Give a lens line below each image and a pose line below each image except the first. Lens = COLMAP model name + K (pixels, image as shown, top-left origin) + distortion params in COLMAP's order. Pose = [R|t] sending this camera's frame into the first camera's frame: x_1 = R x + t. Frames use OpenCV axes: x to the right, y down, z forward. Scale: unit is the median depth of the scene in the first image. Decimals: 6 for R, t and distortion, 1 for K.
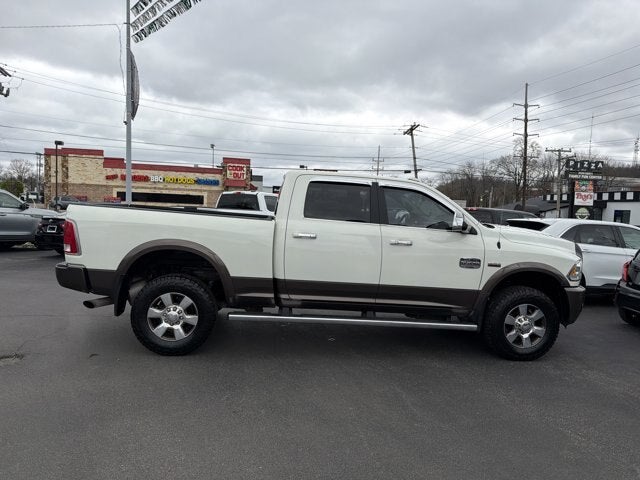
lens RADIAL K [[450.0, 0, 325.6], [0, 450.0, 237.7], [0, 0, 1]] dist [0.050417, -0.059452]
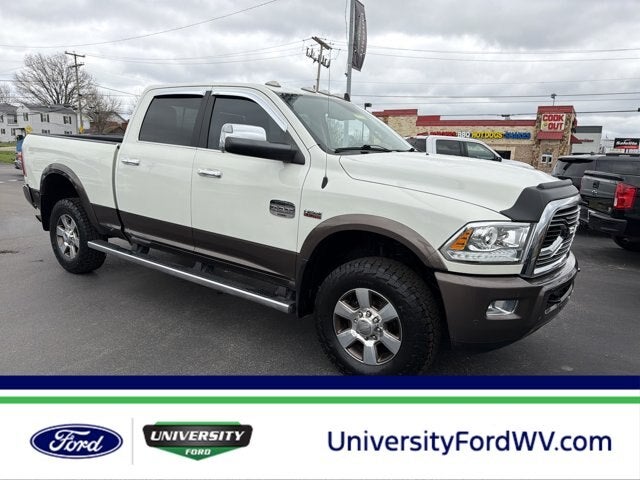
lens RADIAL K [[450.0, 0, 314.9], [0, 450.0, 244.0], [0, 0, 1]] dist [0.050417, -0.059452]
pose [[0.747179, 0.119125, -0.653860, 0.718864], [-0.051602, 0.991234, 0.121623, 0.025022], [0.662617, -0.057134, 0.746776, 0.519409]]
